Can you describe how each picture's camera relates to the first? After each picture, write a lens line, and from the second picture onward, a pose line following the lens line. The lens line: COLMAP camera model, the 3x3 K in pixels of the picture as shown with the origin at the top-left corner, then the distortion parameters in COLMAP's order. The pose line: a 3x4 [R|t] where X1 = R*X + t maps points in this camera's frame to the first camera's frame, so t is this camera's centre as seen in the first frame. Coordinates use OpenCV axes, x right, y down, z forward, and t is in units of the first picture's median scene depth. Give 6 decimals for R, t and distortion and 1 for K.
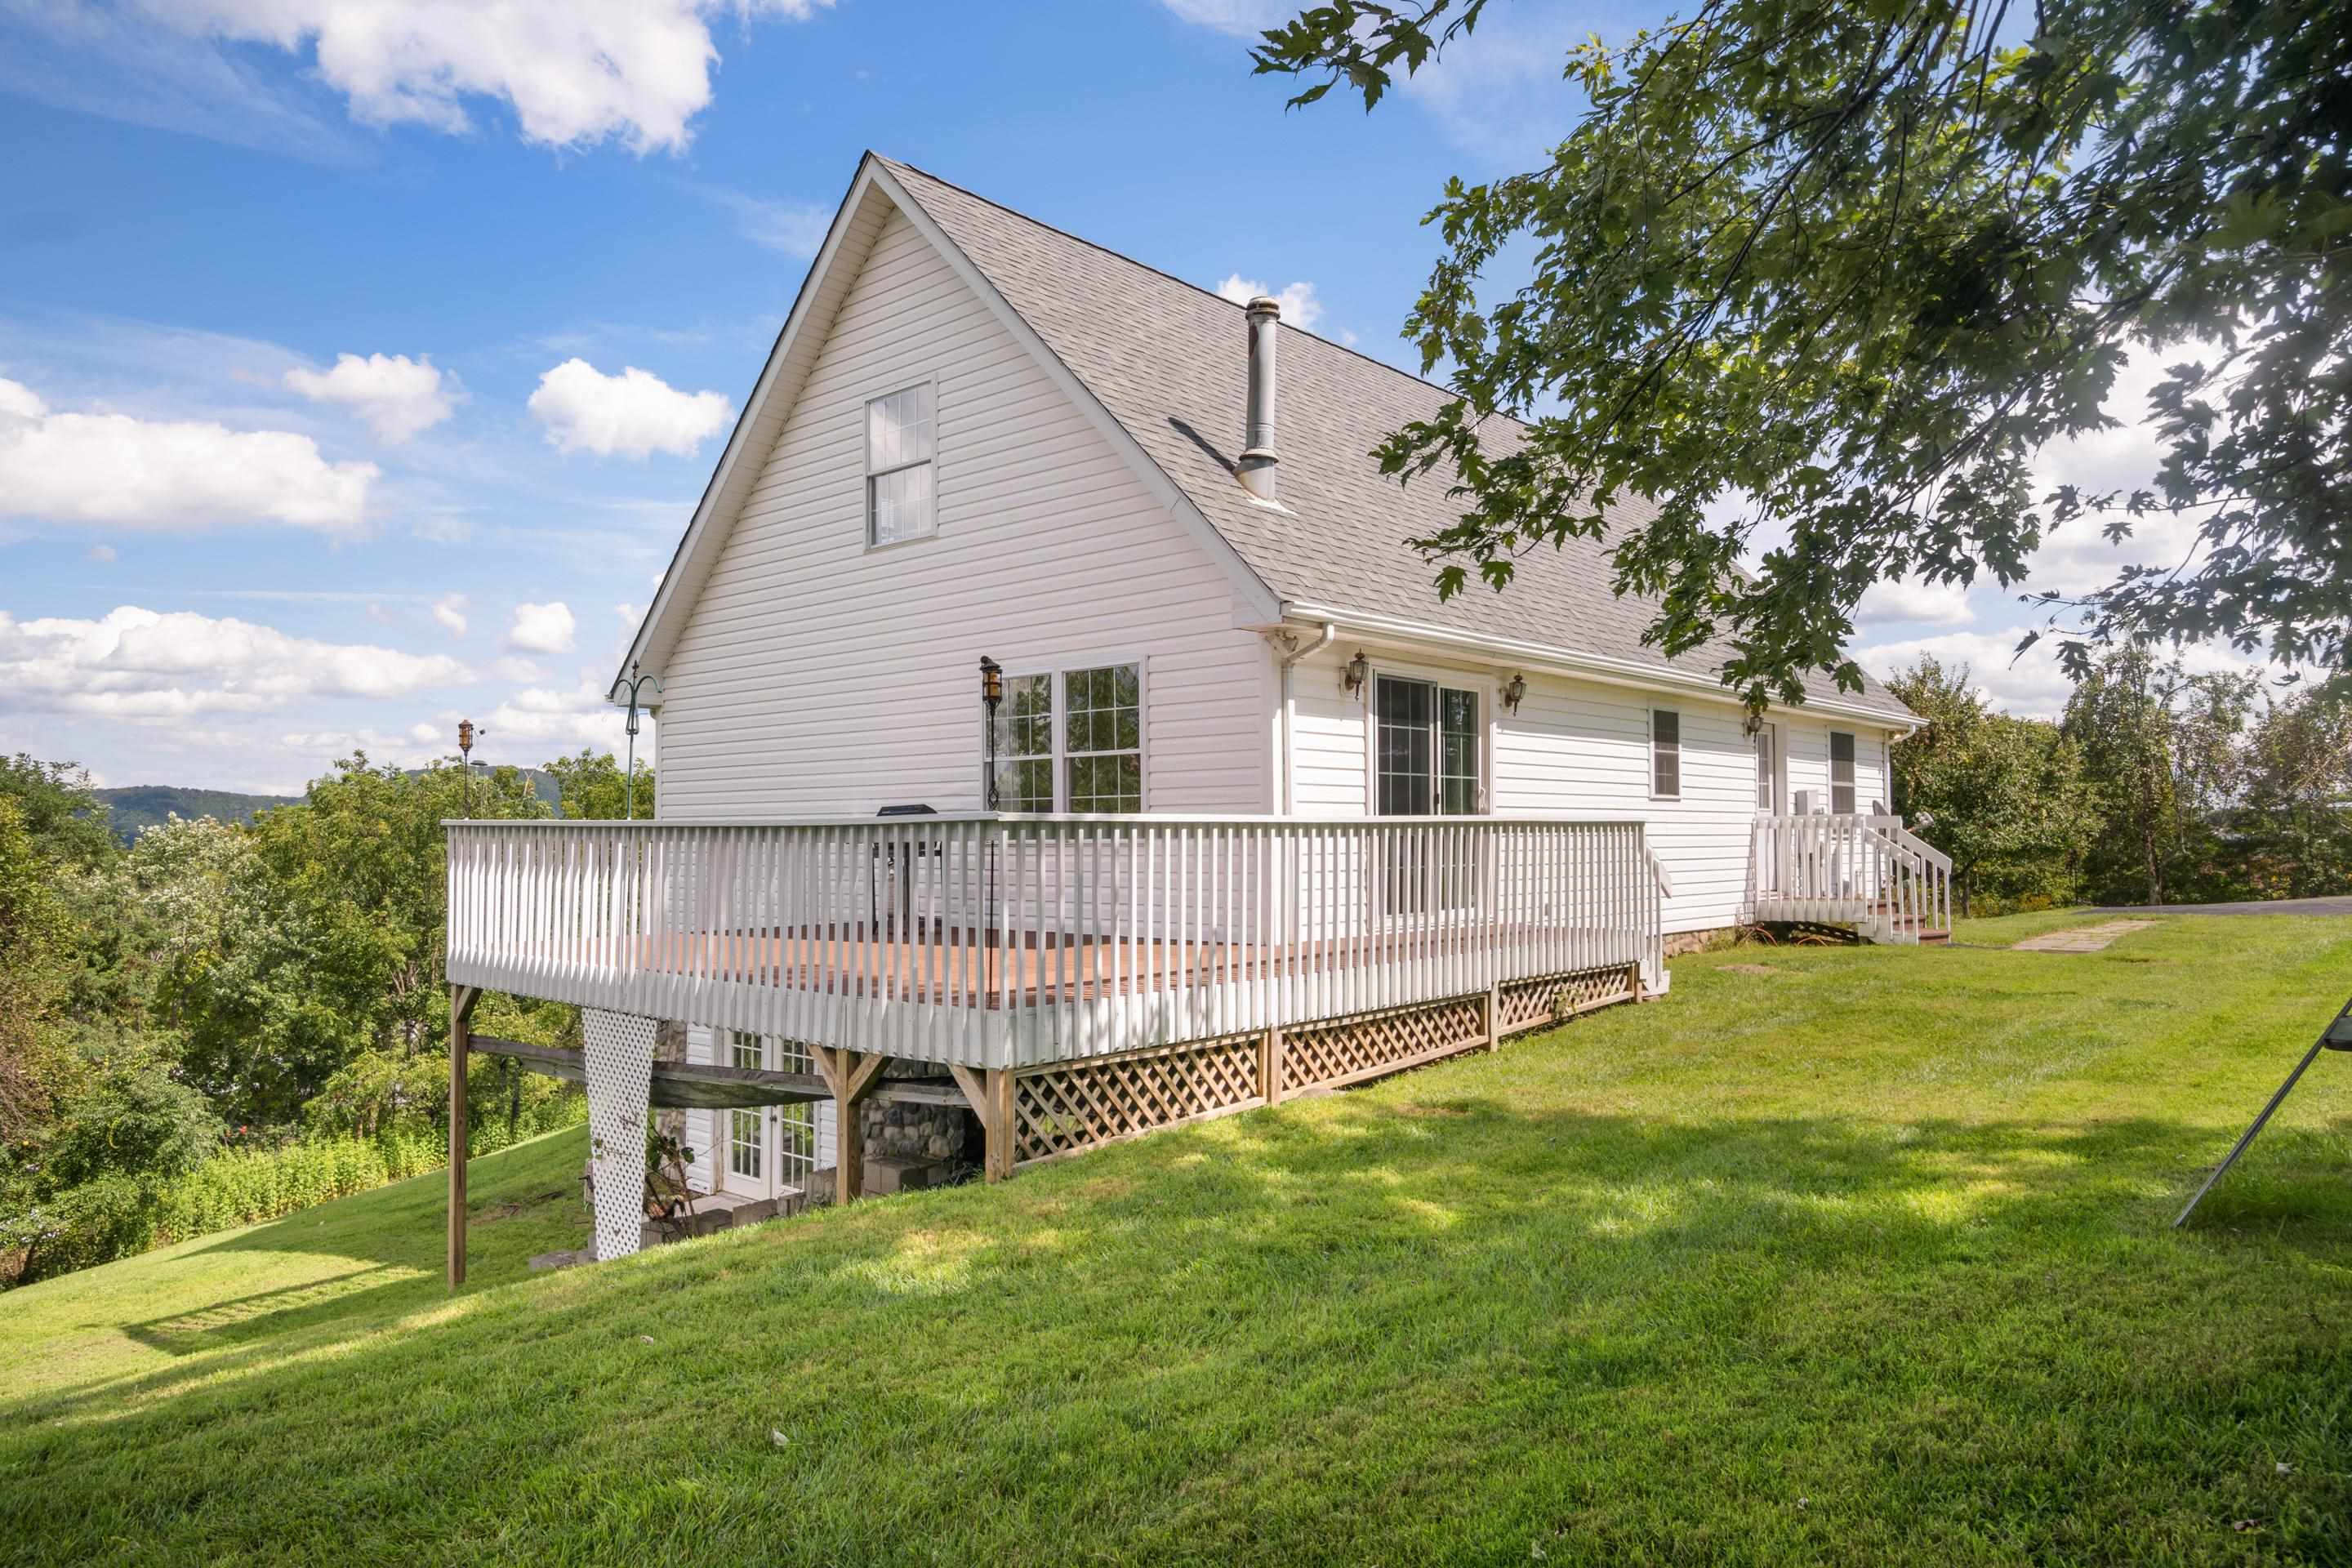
lens RADIAL K [[1539.8, 0, 1172.5], [0, 1539.8, 791.2], [0, 0, 1]] dist [0.037808, 0.001300]
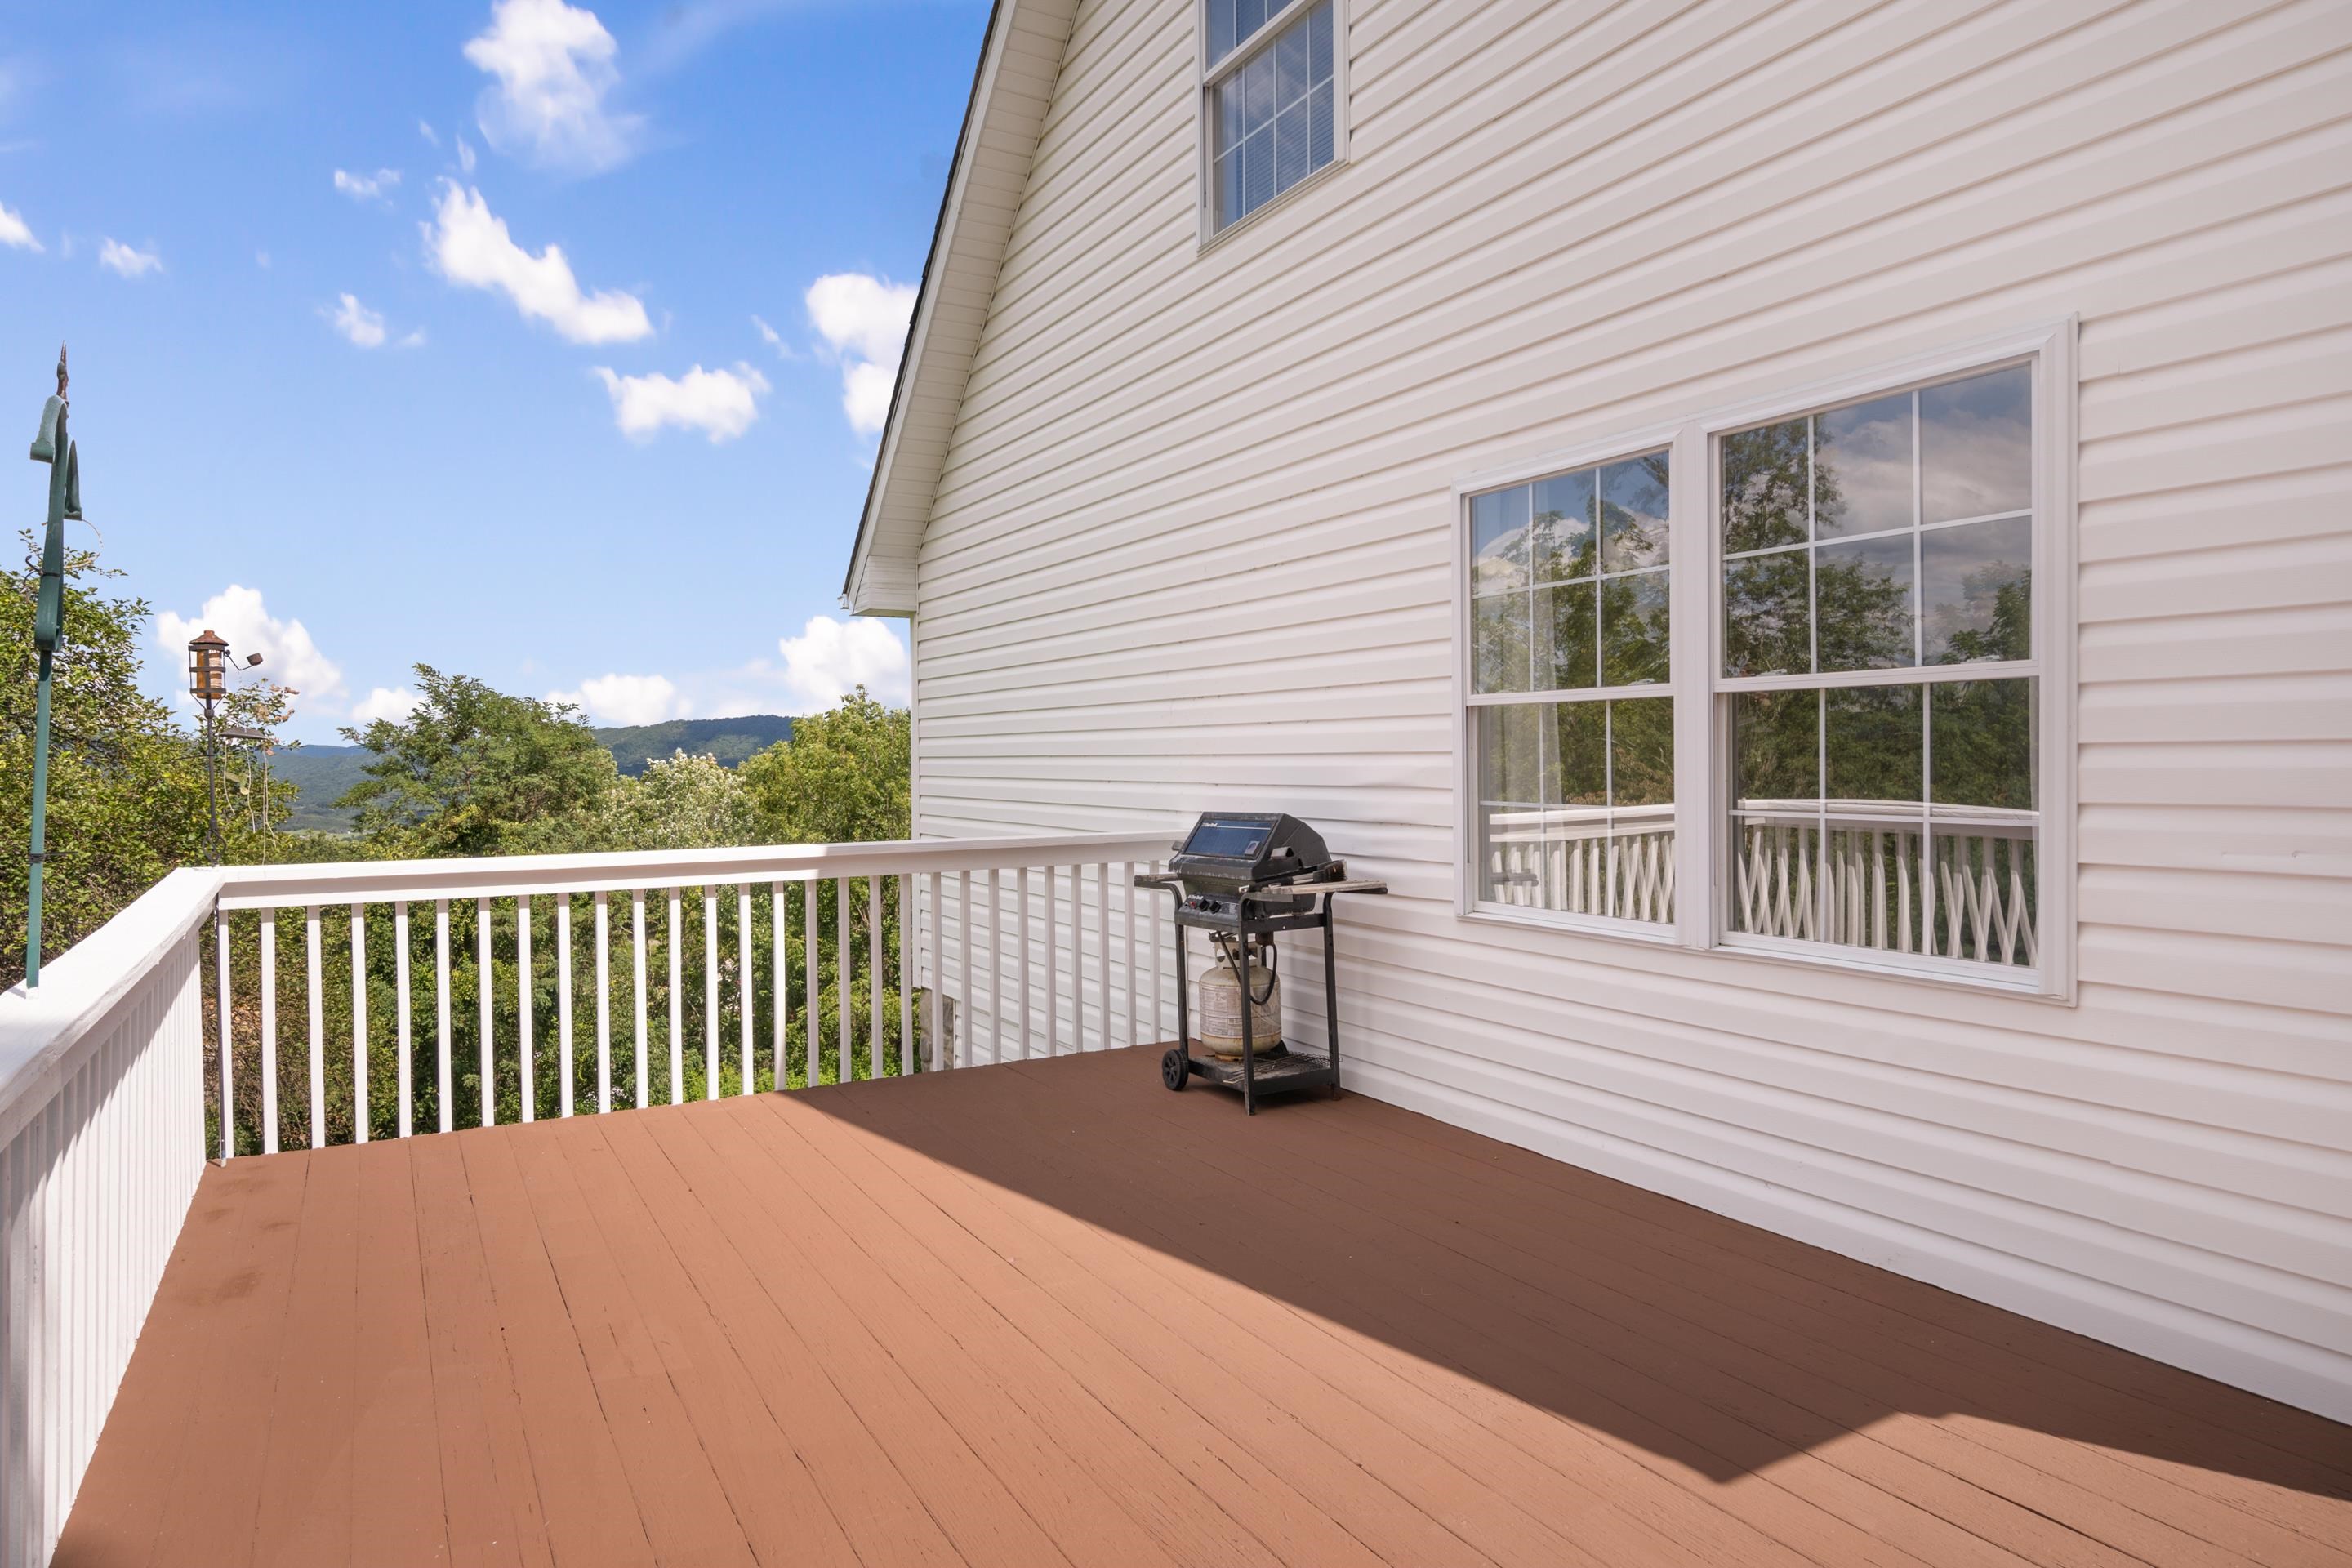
lens RADIAL K [[1356.6, 0, 1167.3], [0, 1356.6, 768.0], [0, 0, 1]] dist [-0.009686, -0.001133]
pose [[0.947571, 0.001438, -0.319543, -0.088399], [0.012596, 0.999045, 0.041847, -0.019284], [0.319298, -0.043678, 0.946647, 0.680912]]
